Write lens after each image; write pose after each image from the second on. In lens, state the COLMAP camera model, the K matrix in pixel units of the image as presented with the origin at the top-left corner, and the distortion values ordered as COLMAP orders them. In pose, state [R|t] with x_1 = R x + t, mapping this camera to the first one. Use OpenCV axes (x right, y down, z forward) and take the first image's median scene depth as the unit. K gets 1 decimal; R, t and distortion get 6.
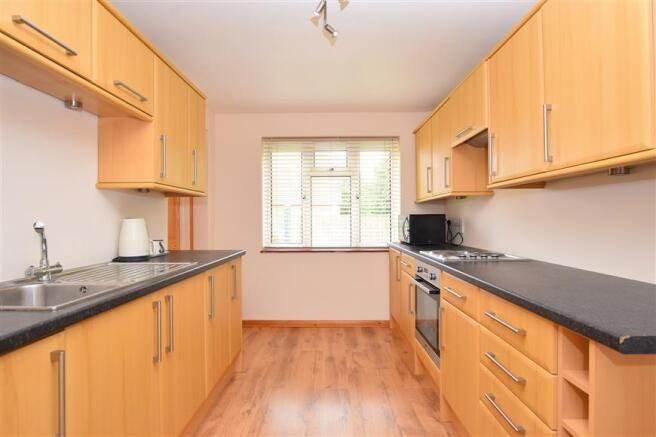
lens RADIAL K [[346.2, 0, 328.0], [0, 346.2, 218.5], [0, 0, 1]] dist [-0.021398, 0.000261]
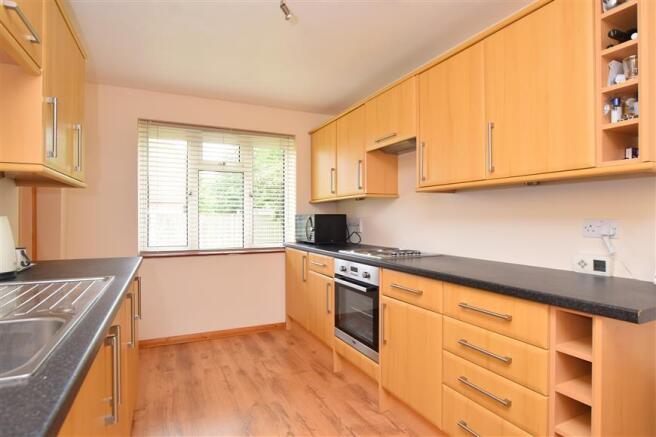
lens RADIAL K [[346.2, 0, 328.0], [0, 346.2, 218.5], [0, 0, 1]] dist [-0.021398, 0.000261]
pose [[0.897530, 0.005043, 0.440924, -0.171384], [-0.006006, 0.999982, 0.000789, -0.000412], [-0.440912, -0.003356, 0.897544, 0.079311]]
